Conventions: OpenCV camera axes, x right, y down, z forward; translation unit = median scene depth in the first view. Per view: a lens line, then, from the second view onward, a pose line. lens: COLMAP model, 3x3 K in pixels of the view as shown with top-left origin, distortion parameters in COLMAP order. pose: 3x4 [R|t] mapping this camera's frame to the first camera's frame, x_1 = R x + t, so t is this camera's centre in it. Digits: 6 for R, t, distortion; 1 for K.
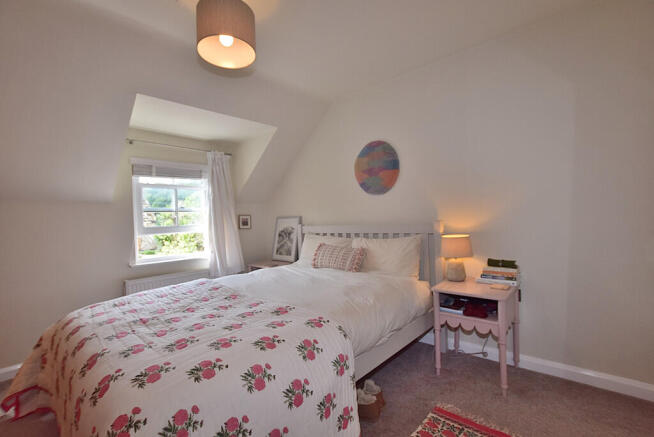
lens RADIAL K [[286.7, 0, 324.2], [0, 286.7, 221.6], [0, 0, 1]] dist [-0.024267, 0.000798]
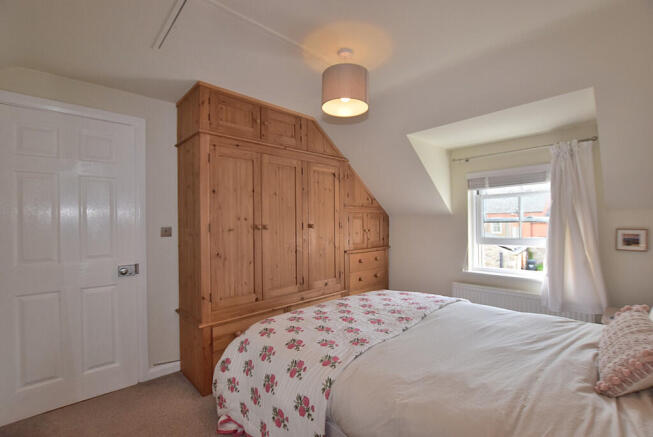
lens RADIAL K [[286.3, 0, 323.7], [0, 286.3, 221.6], [0, 0, 1]] dist [-0.024267, 0.000798]
pose [[-0.046653, 0.039378, -0.998135, 0.459351], [0.007810, 0.999207, 0.039055, -0.086424], [0.998881, -0.005974, -0.046924, 0.487761]]
